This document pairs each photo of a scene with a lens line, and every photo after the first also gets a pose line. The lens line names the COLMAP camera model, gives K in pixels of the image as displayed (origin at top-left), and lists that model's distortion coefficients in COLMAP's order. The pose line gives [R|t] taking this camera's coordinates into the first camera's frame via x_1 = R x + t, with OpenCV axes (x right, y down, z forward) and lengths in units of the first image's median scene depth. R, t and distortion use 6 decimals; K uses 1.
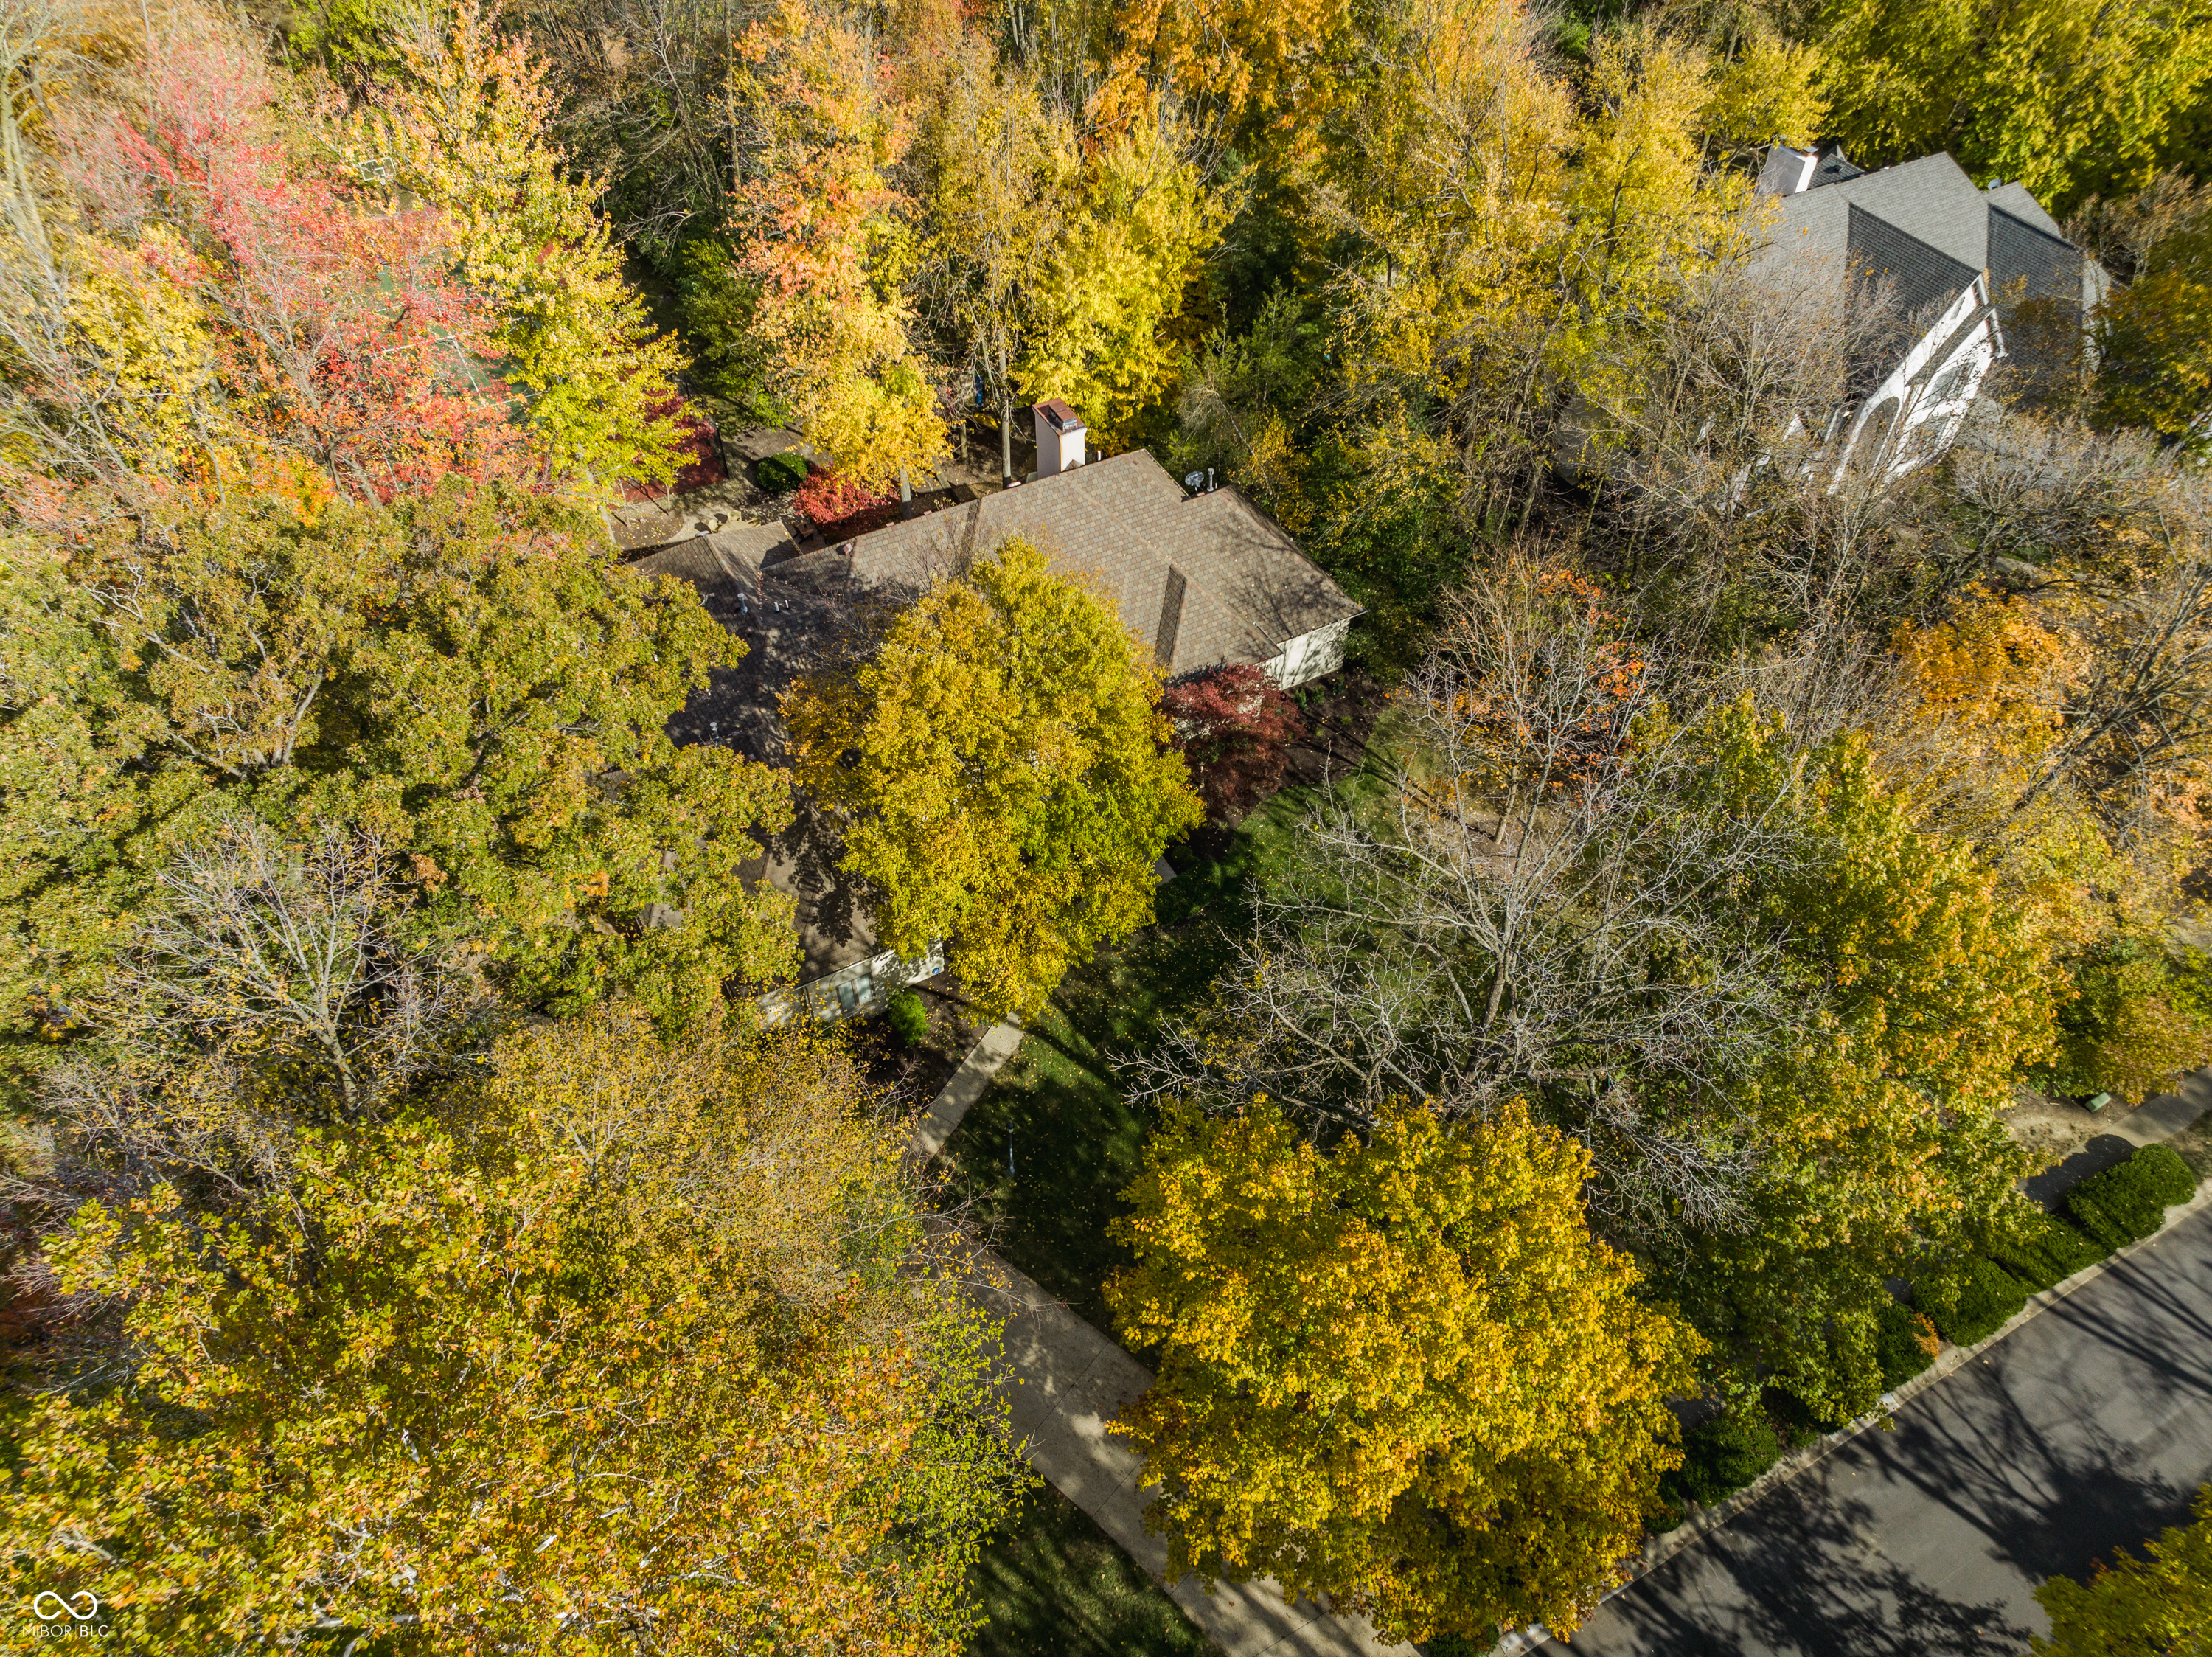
lens RADIAL K [[1544.0, 0, 1098.7], [0, 1544.0, 827.1], [0, 0, 1]] dist [0.002707, -0.001202]
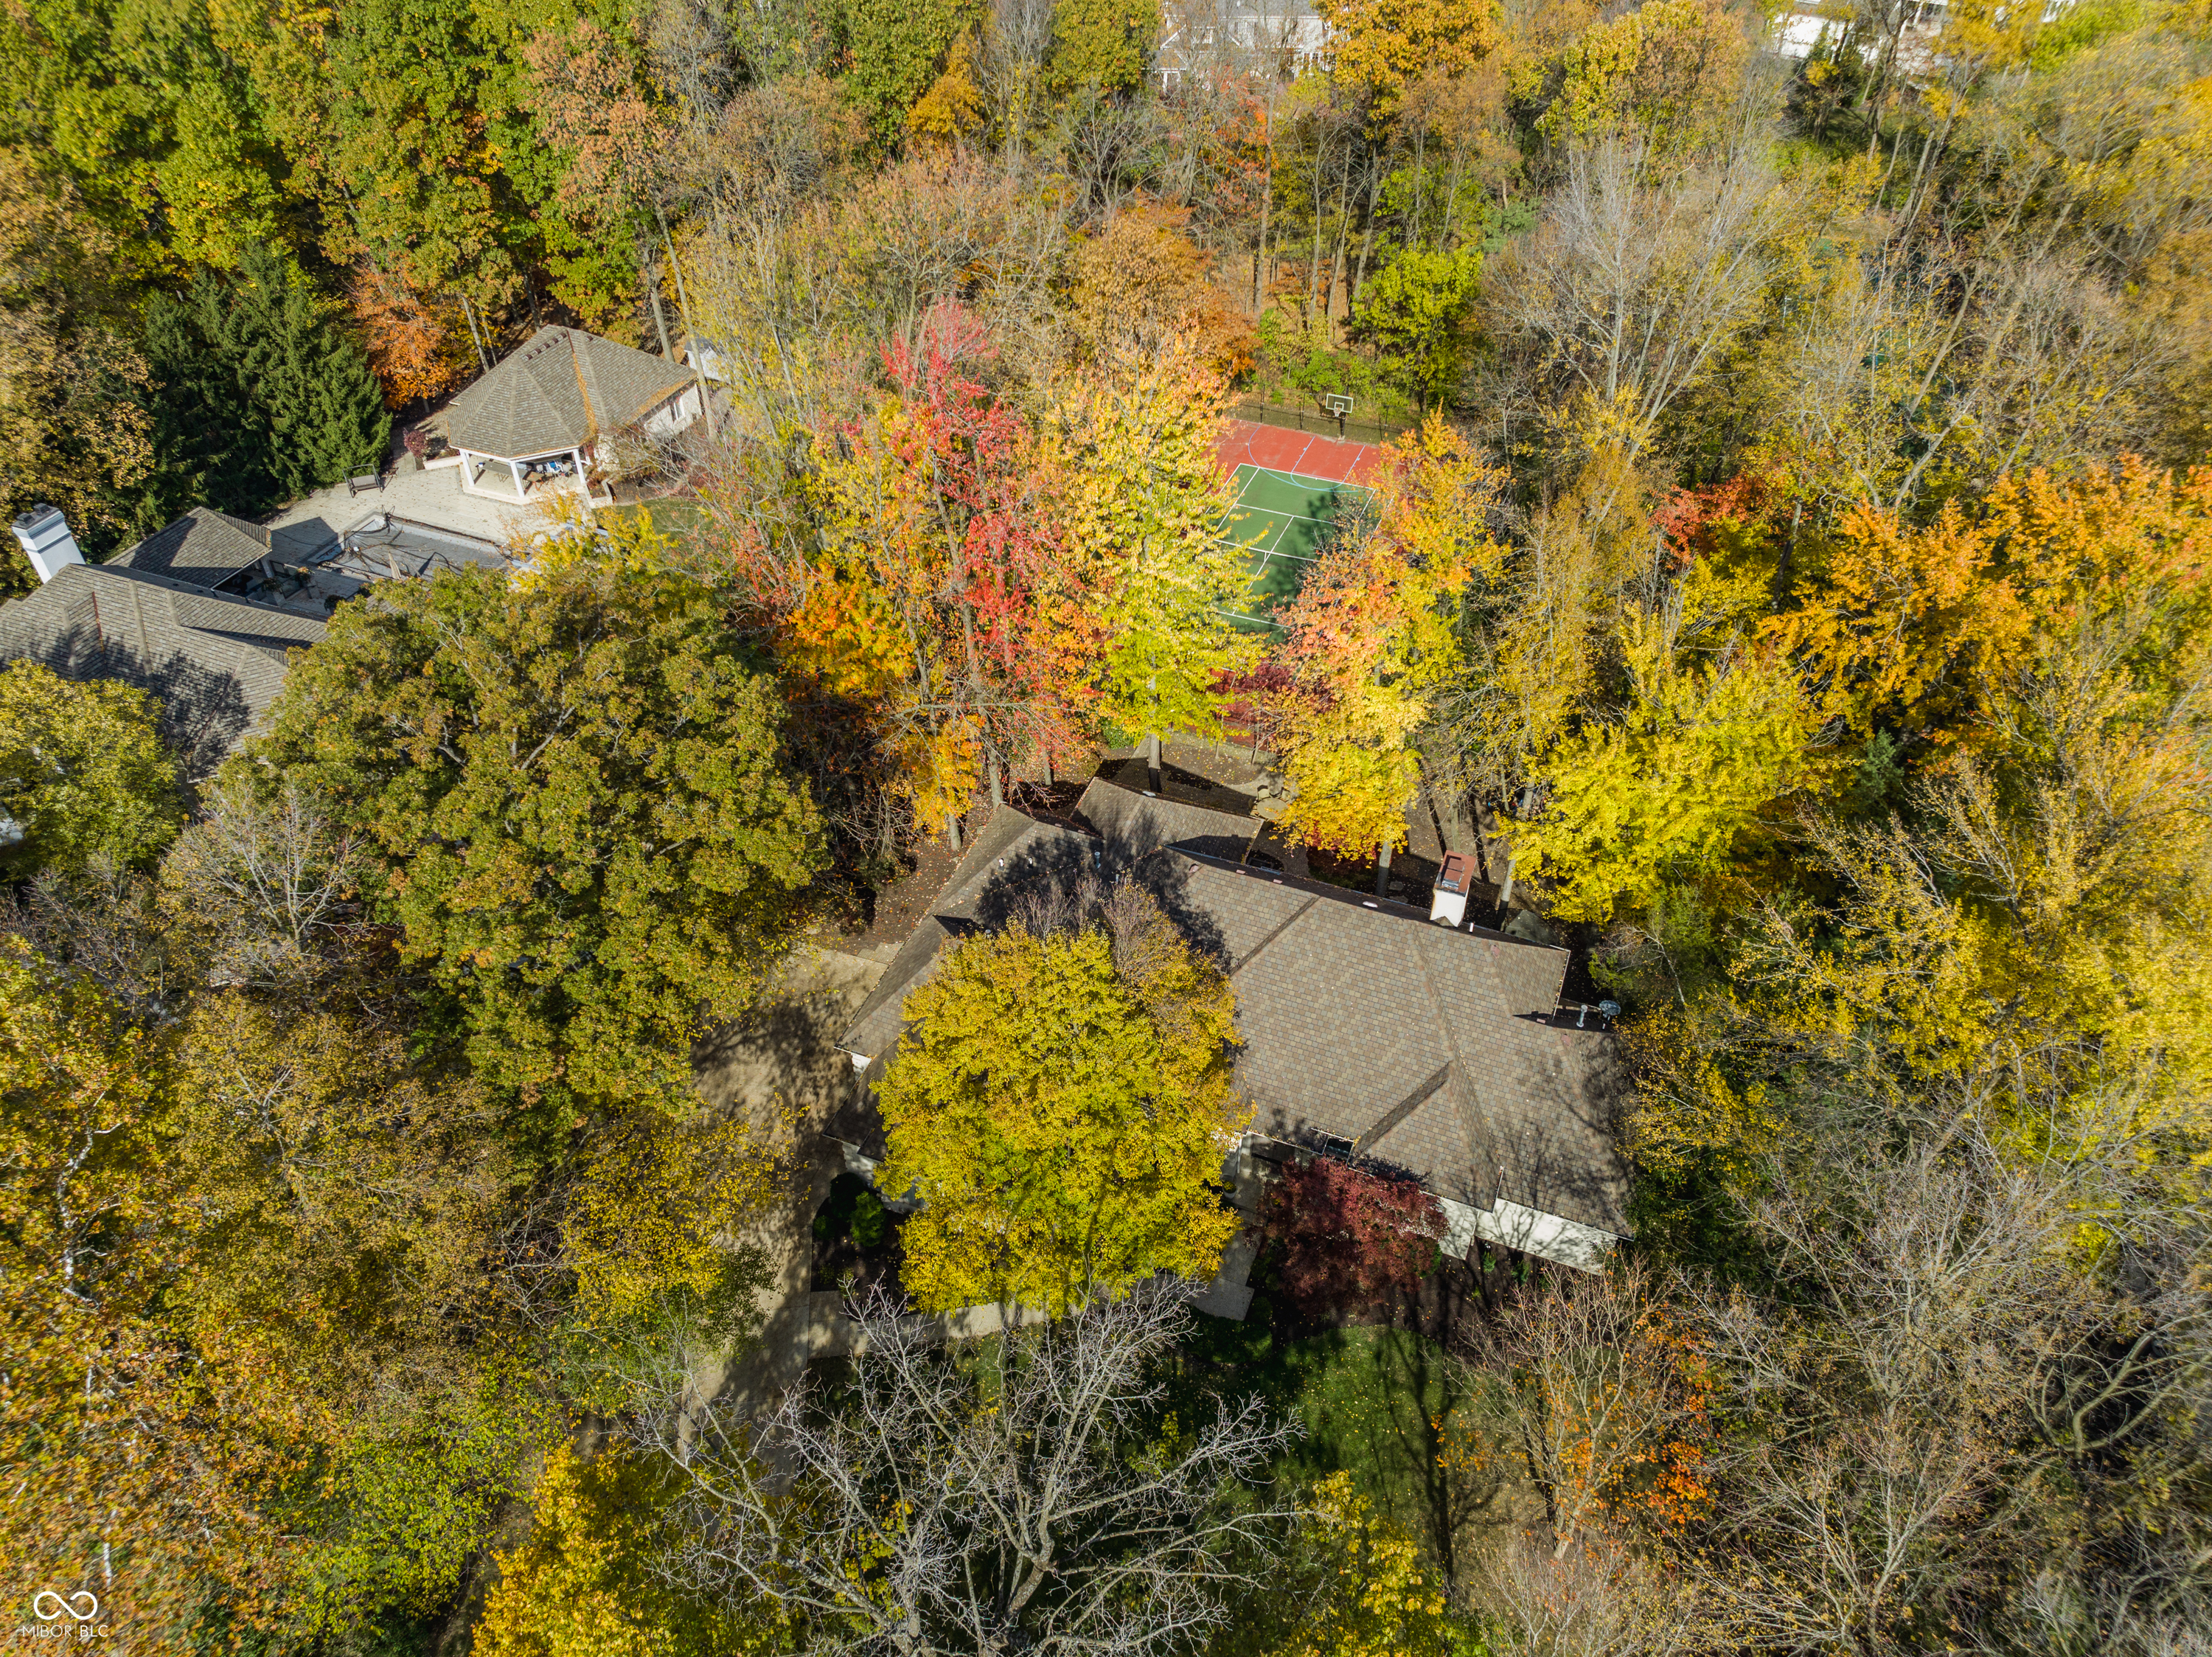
lens RADIAL K [[1544.0, 0, 1114.1], [0, 1544.0, 826.2], [0, 0, 1]] dist [0.002707, -0.001202]
pose [[0.641330, 0.499399, -0.582492, 0.403884], [-0.568364, 0.819206, 0.076572, -0.248507], [0.515421, 0.281959, 0.809222, 0.084441]]
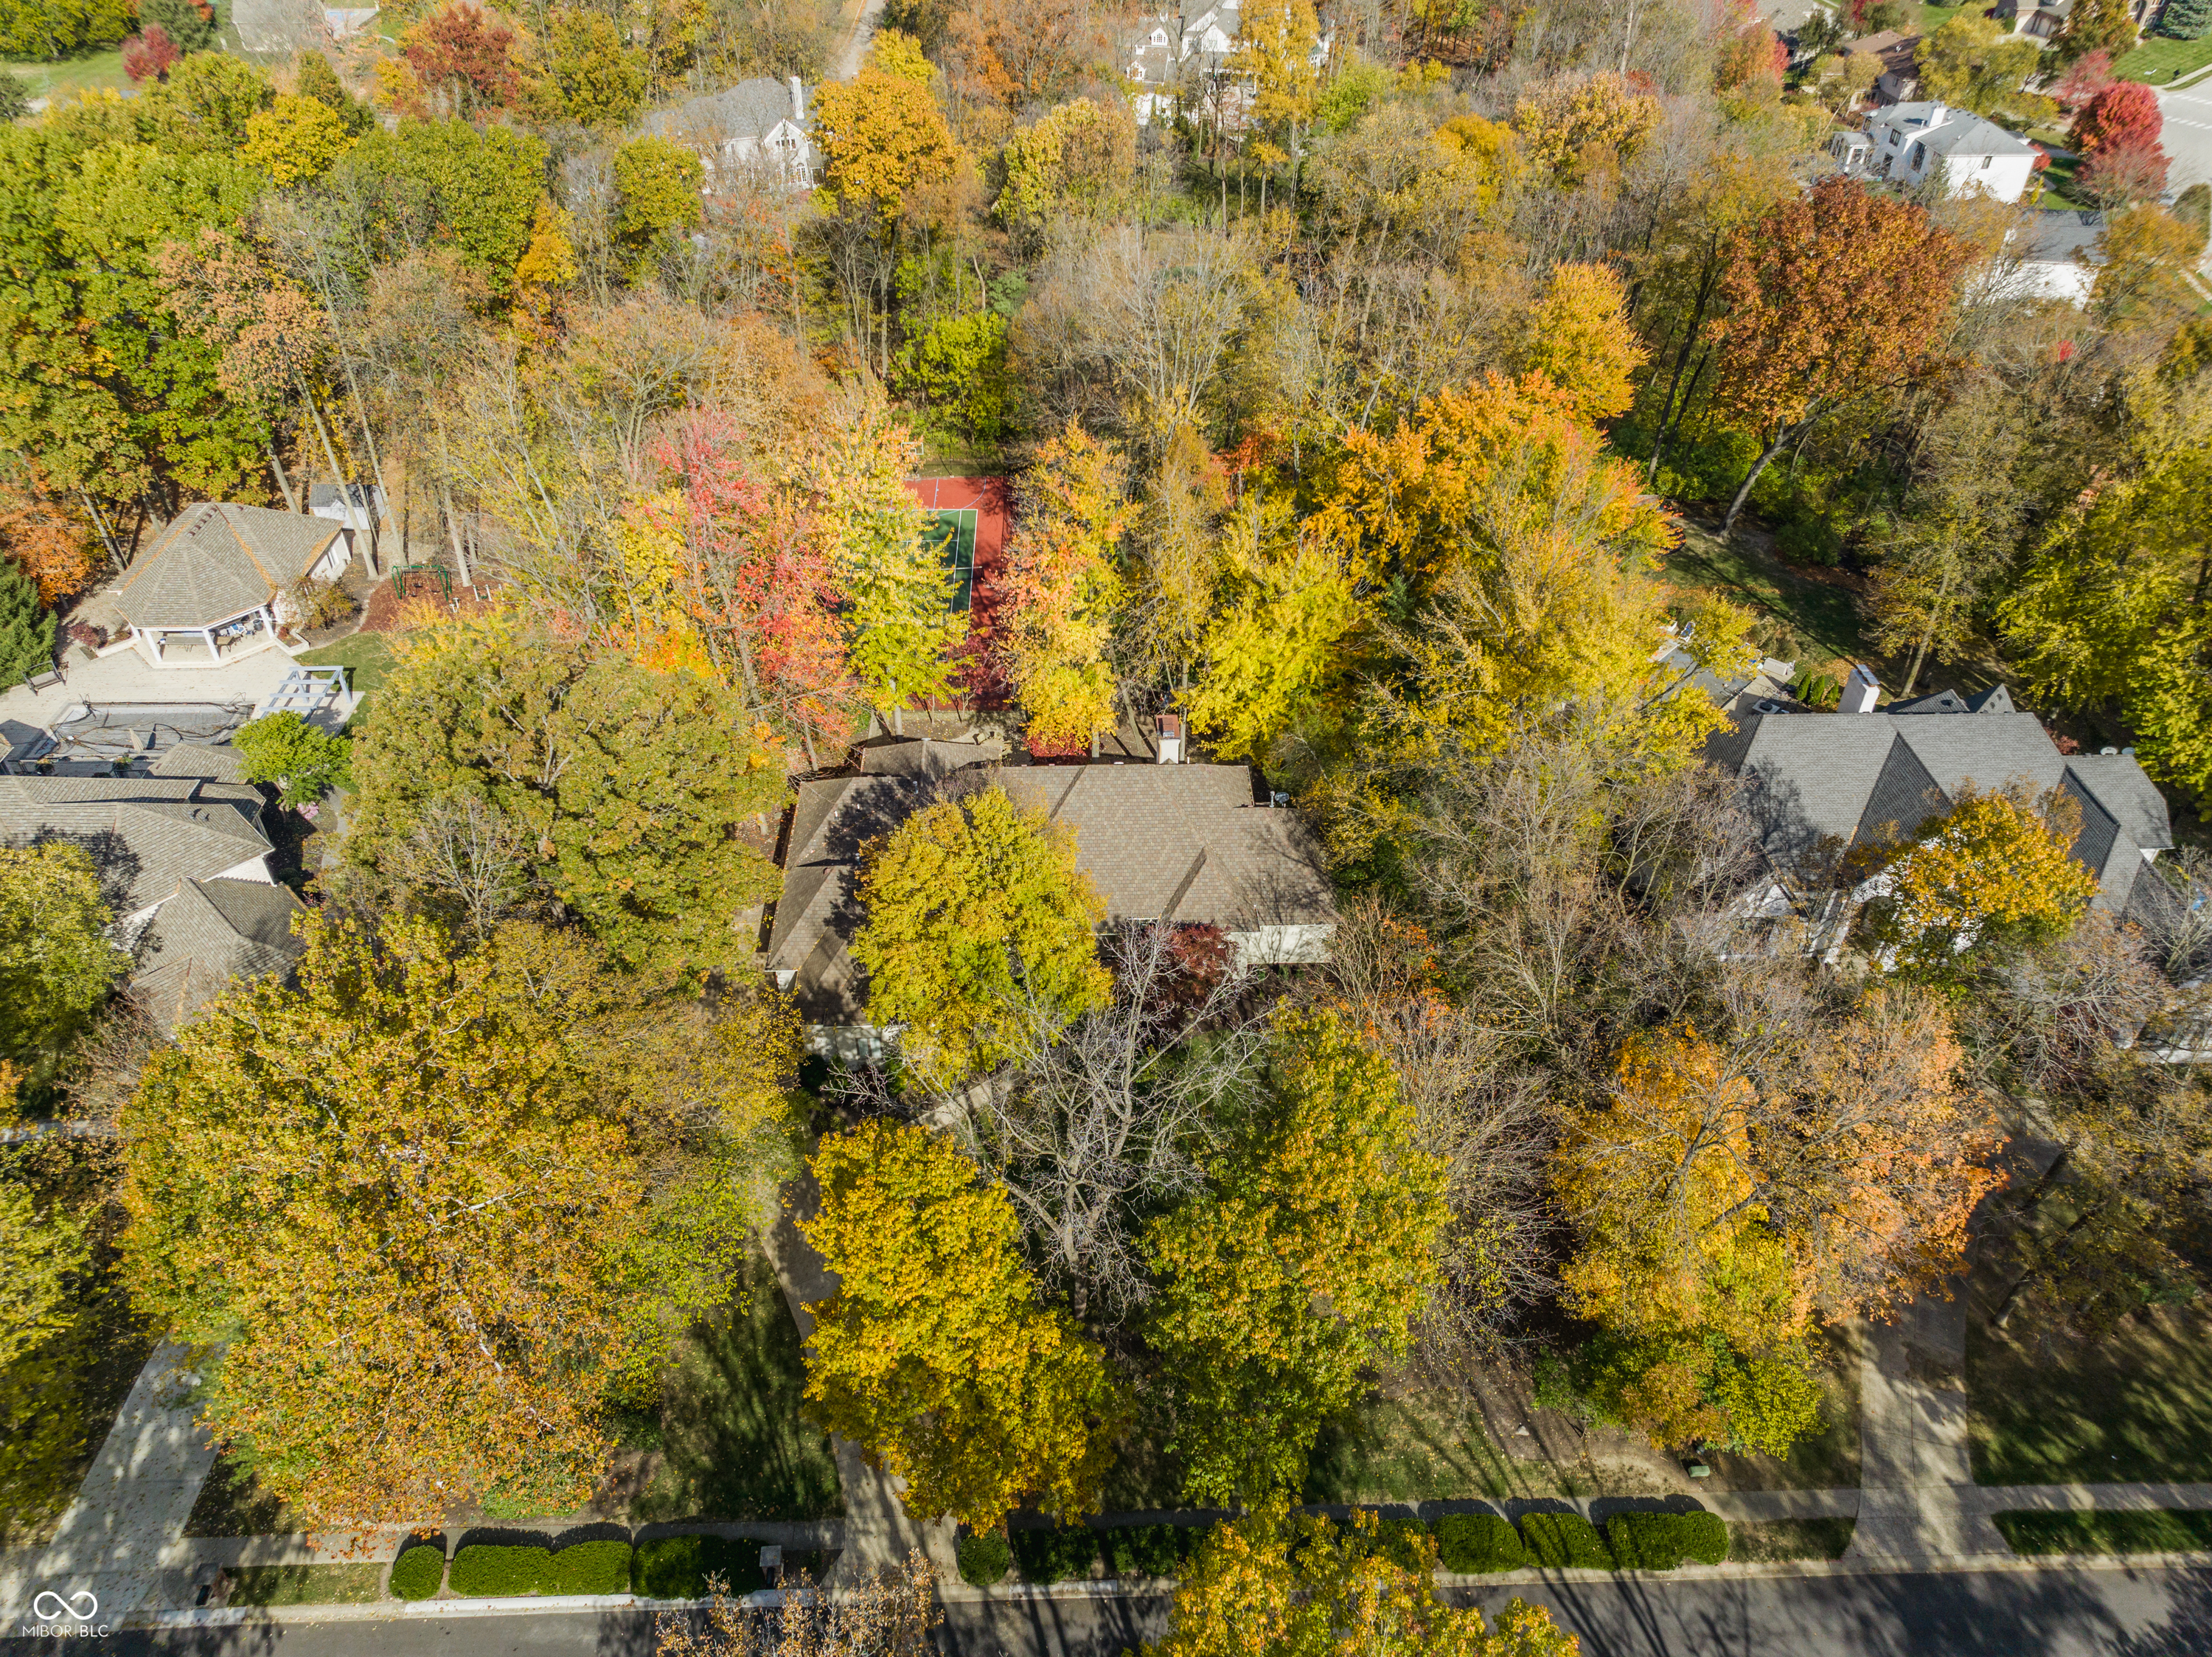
lens RADIAL K [[1544.0, 0, 1104.7], [0, 1544.0, 830.7], [0, 0, 1]] dist [0.002707, -0.001202]
pose [[0.892755, 0.276894, -0.355412, 0.467398], [-0.331399, 0.937998, -0.101661, -0.012227], [0.305226, 0.208542, 0.929165, -0.330107]]
